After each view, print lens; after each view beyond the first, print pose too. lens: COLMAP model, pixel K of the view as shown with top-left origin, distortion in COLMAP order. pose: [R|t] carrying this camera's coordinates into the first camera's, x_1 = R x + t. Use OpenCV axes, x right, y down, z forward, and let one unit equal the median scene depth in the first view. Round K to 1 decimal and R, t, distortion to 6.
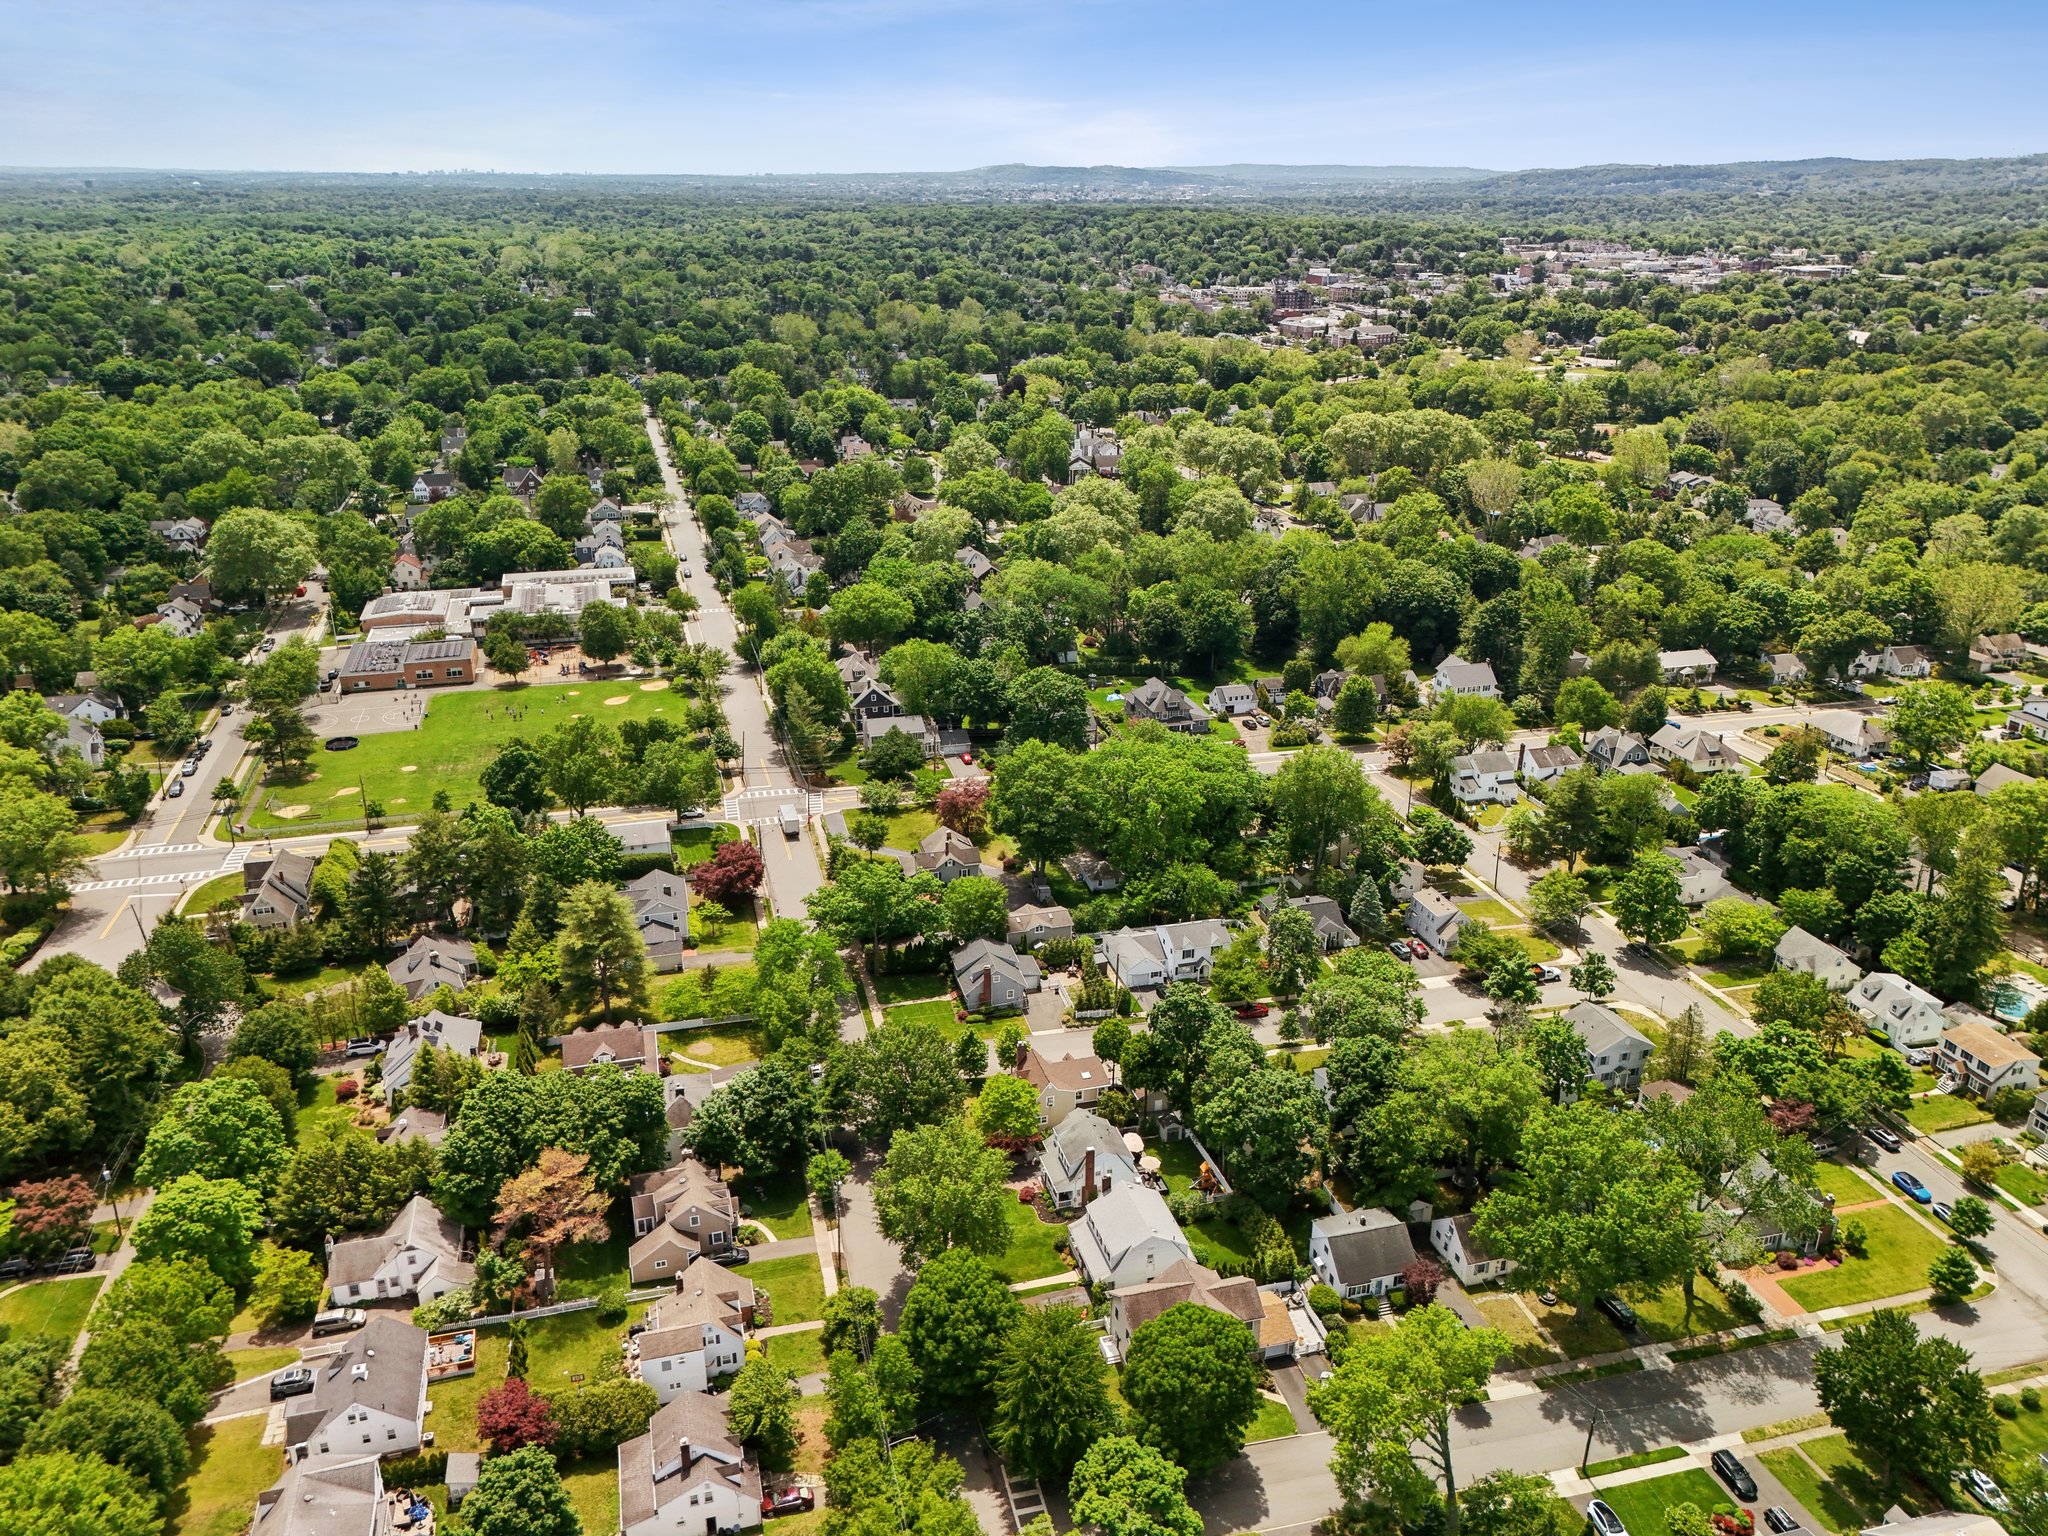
lens RADIAL K [[1535.7, 0, 1034.6], [0, 1535.7, 761.2], [0, 0, 1]] dist [0.088501, -0.105197]
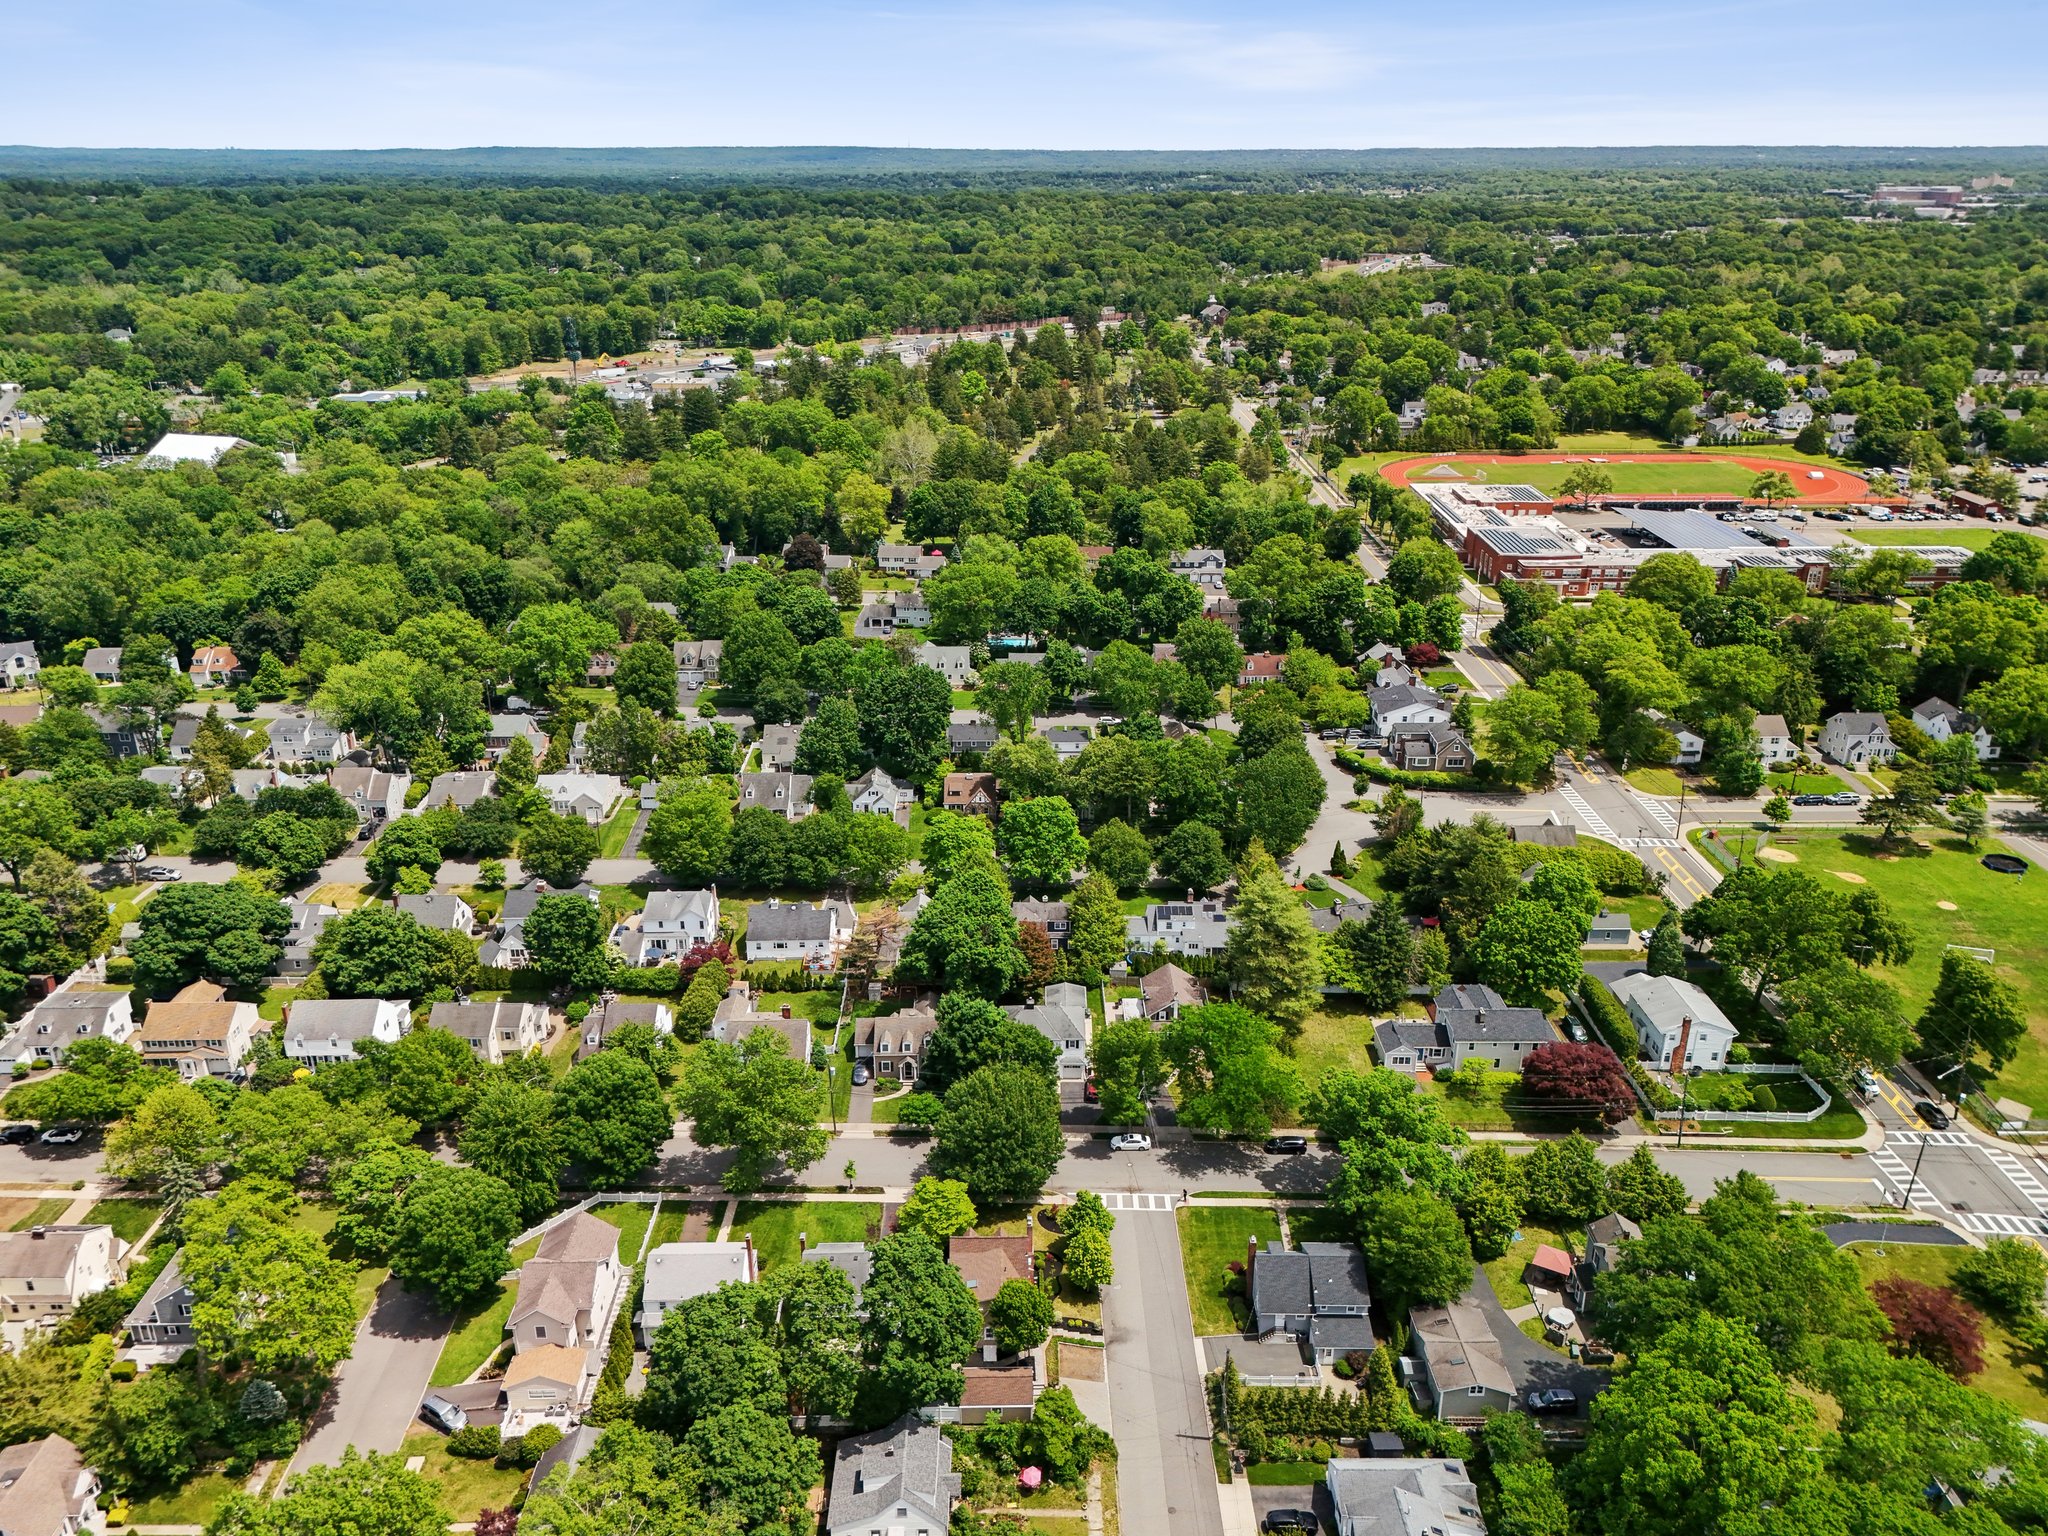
lens RADIAL K [[1535.7, 0, 1034.6], [0, 1535.7, 761.2], [0, 0, 1]] dist [0.088501, -0.105197]
pose [[-0.264535, 0.354344, -0.896918, 0.423758], [-0.341458, 0.835384, 0.430743, -0.247374], [0.901902, 0.420207, -0.099995, 0.634702]]
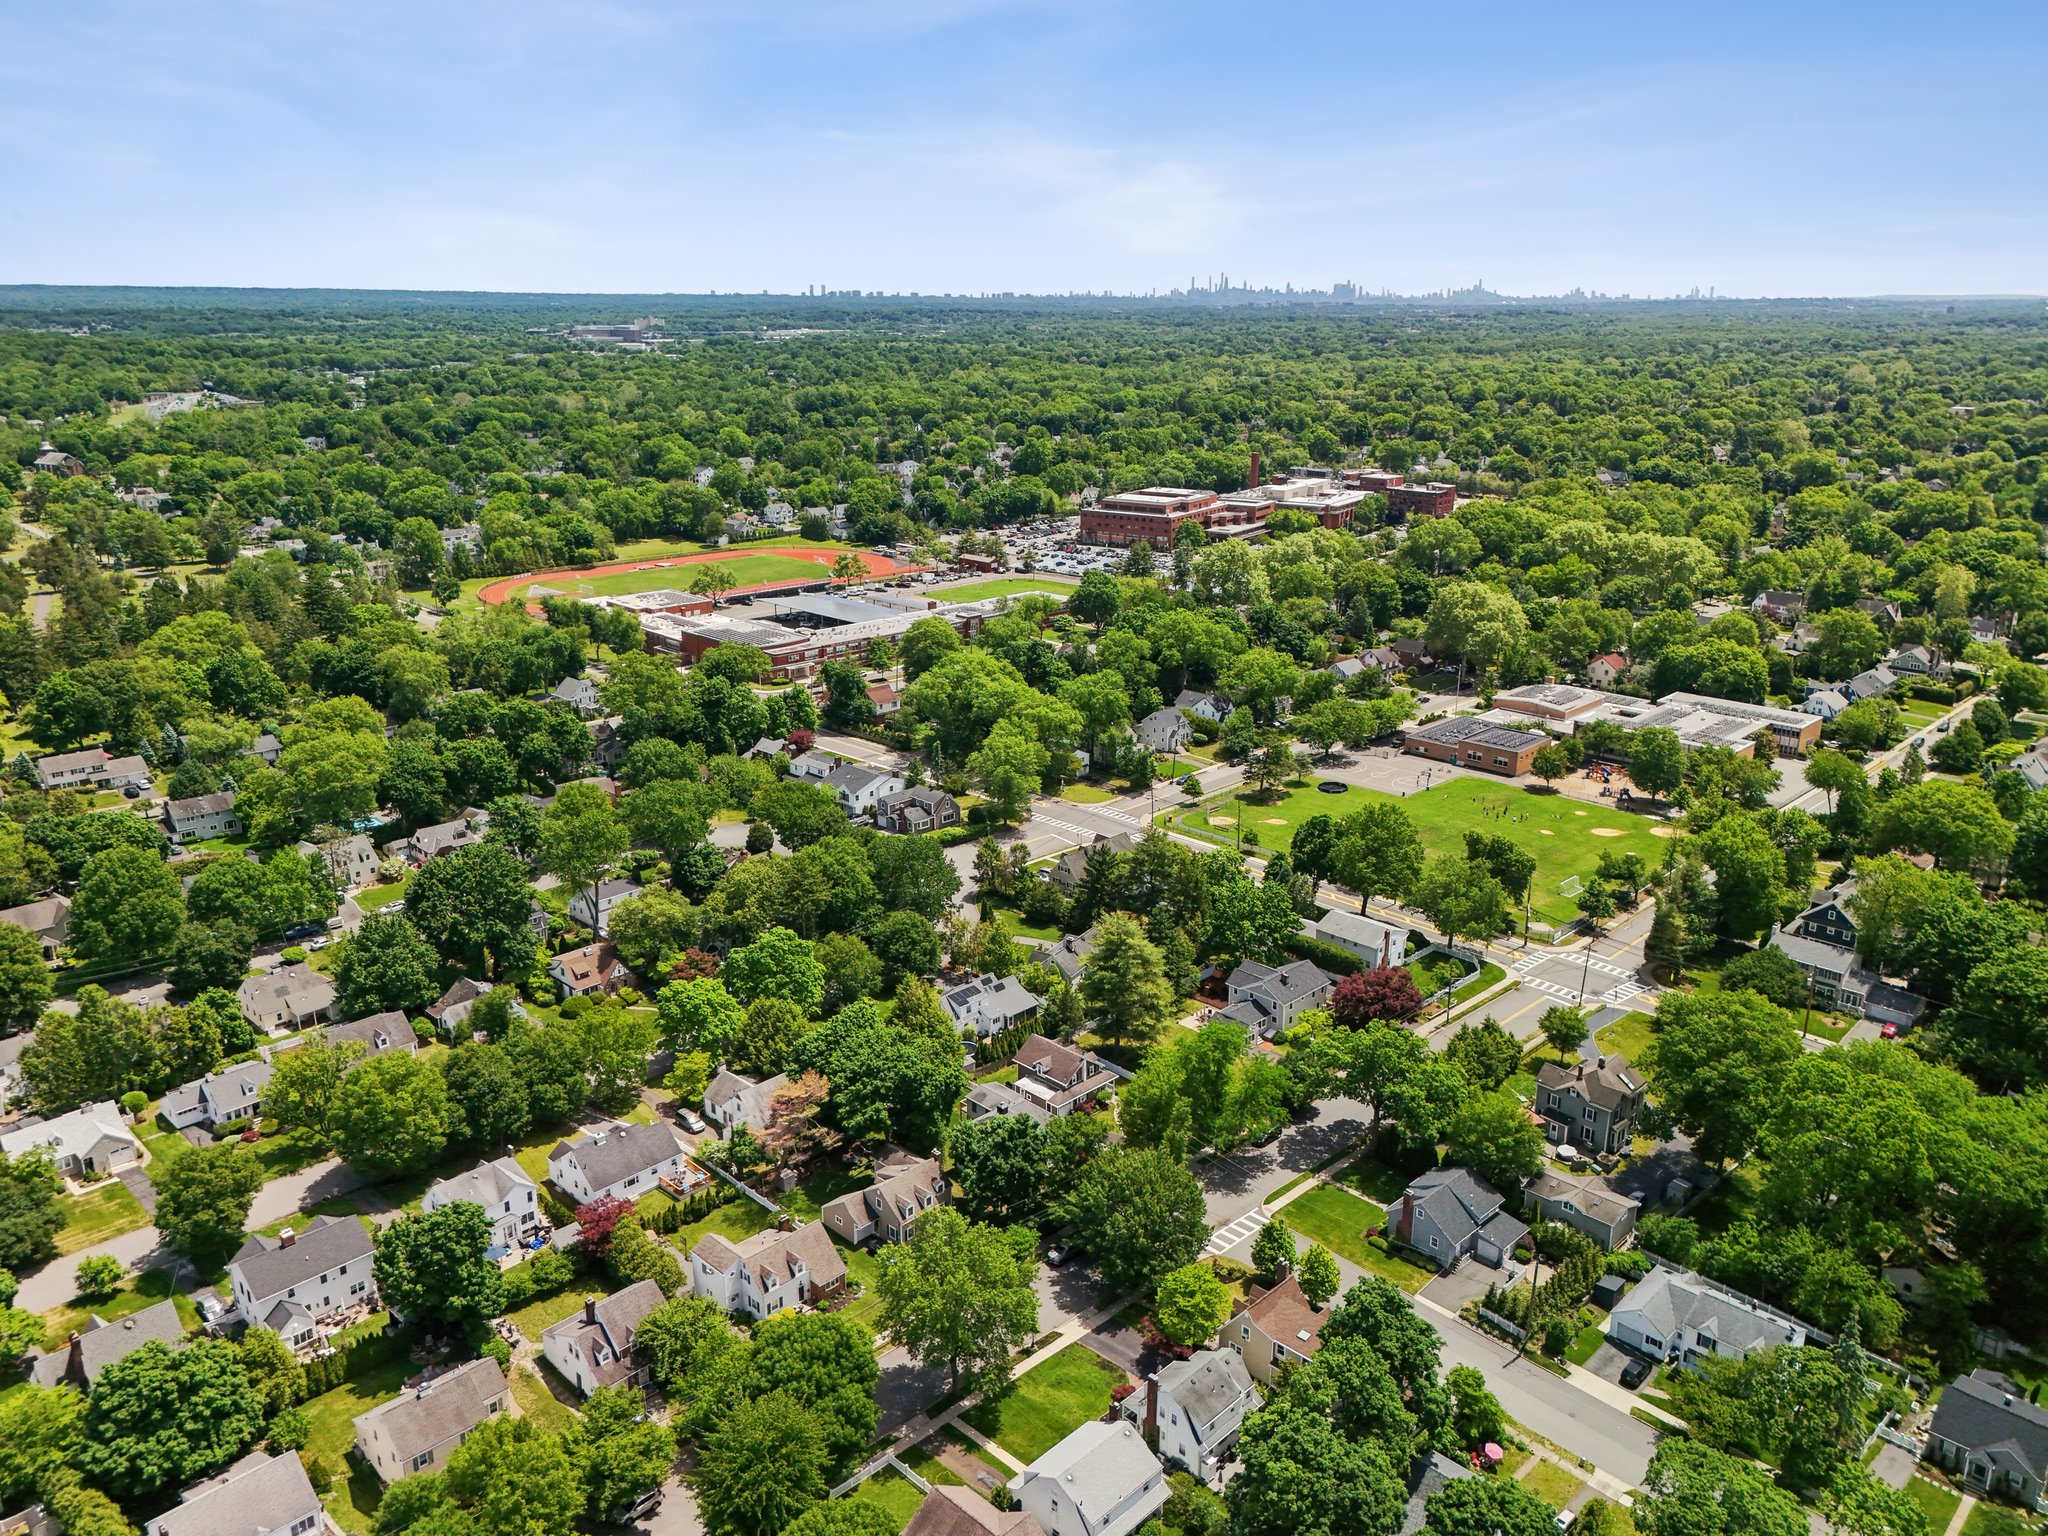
lens RADIAL K [[1535.7, 0, 1034.6], [0, 1535.7, 761.2], [0, 0, 1]] dist [0.088501, -0.105197]
pose [[0.498720, 0.251665, -0.829423, 0.360953], [-0.311389, 0.945057, 0.099517, -0.074856], [0.808897, 0.208642, 0.549685, 0.244043]]
